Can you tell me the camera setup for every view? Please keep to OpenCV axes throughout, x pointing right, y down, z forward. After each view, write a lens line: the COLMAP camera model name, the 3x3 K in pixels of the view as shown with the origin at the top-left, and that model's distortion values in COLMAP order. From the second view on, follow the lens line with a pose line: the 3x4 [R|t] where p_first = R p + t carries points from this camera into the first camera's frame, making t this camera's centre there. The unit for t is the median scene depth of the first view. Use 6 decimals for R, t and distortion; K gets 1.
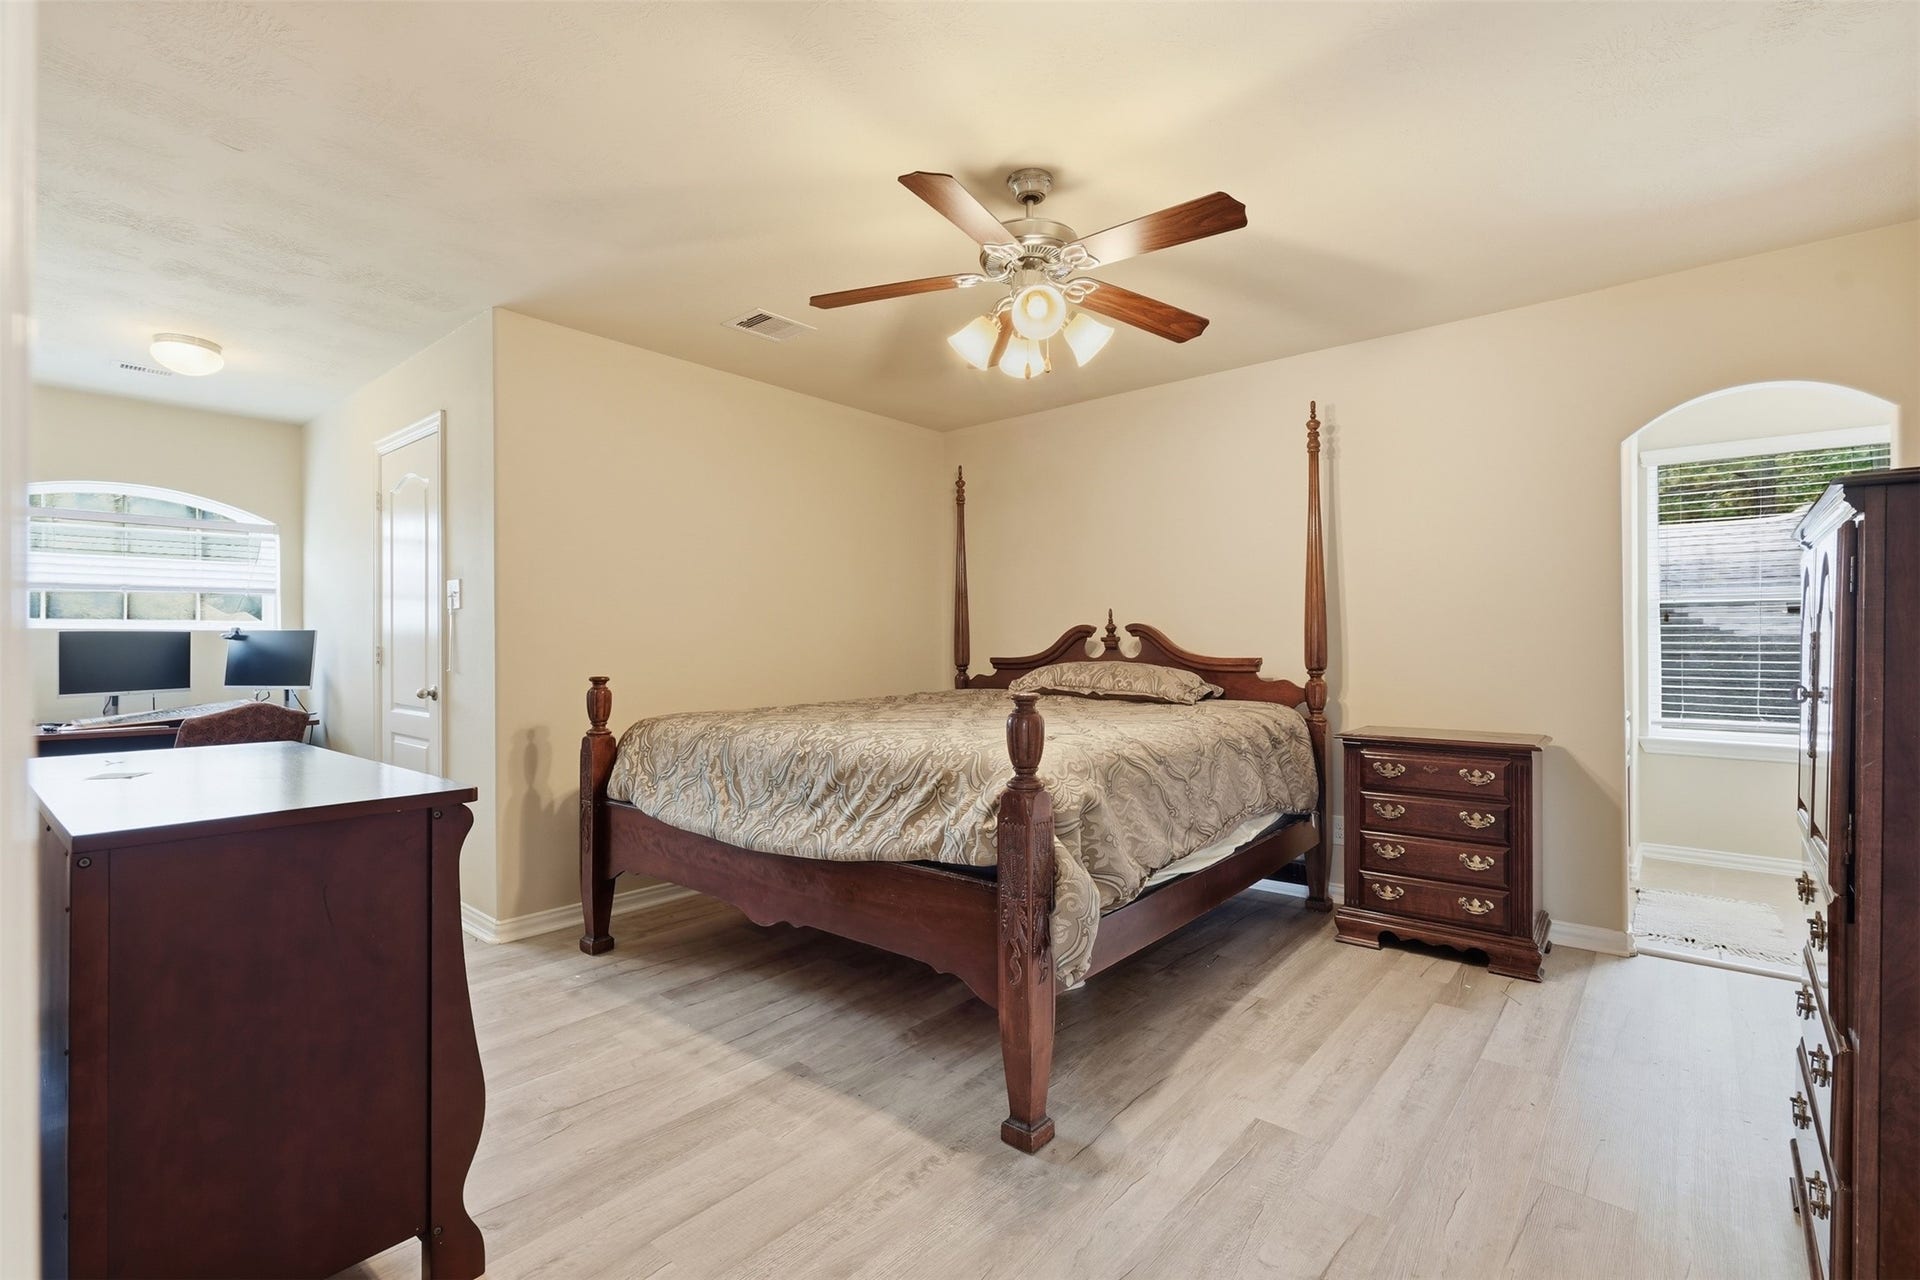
lens RADIAL K [[863.6, 0, 969.0], [0, 863.6, 642.7], [0, 0, 1]] dist [0.001596, -0.000945]
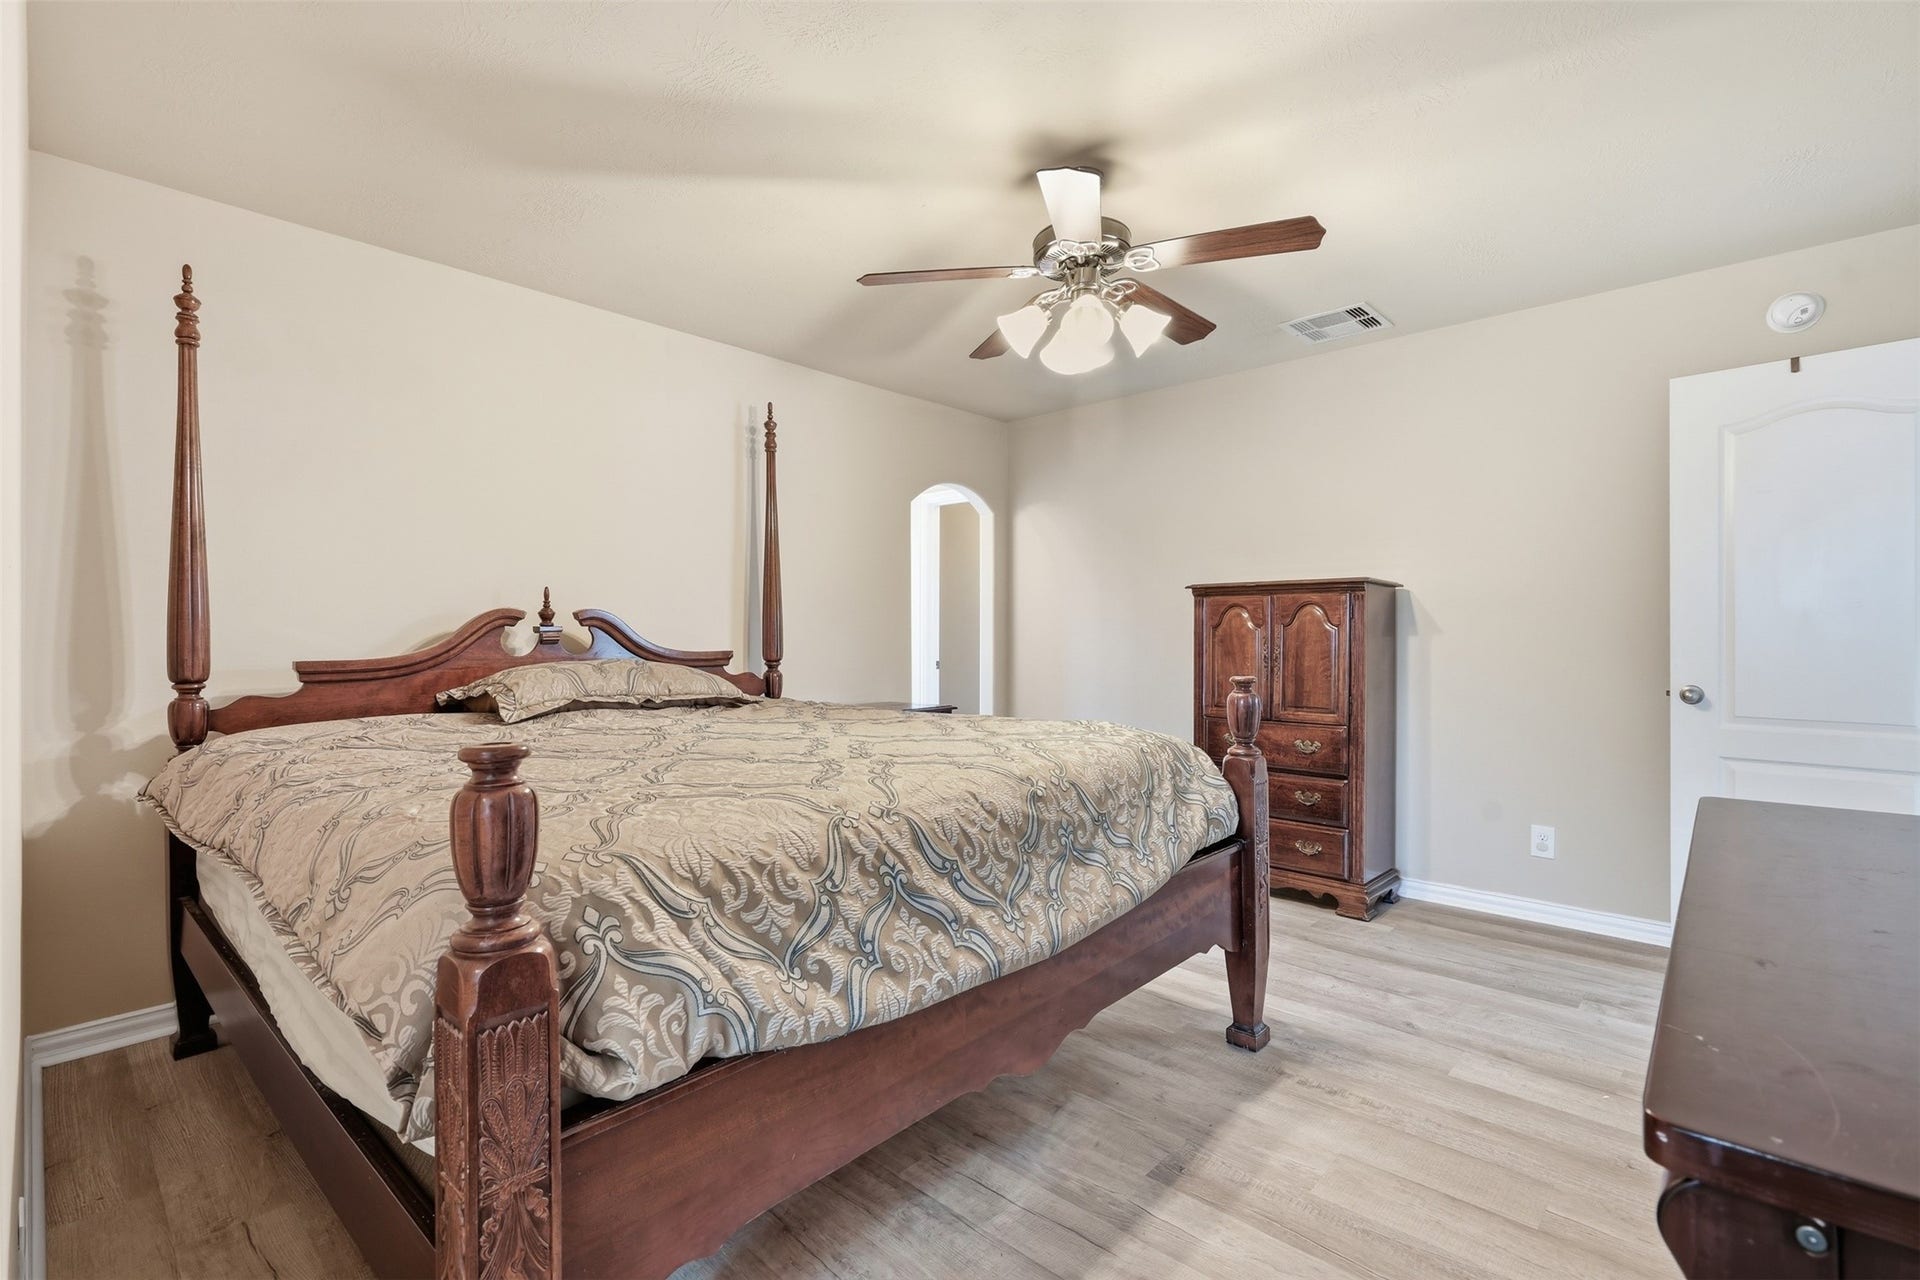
lens RADIAL K [[863.6, 0, 959.8], [0, 863.6, 640.6], [0, 0, 1]] dist [0.001596, -0.000945]
pose [[0.043337, -0.003179, 0.999055, -0.477987], [-0.000194, 0.999995, 0.003190, 0.002395], [-0.999060, -0.000333, 0.043336, 0.556177]]
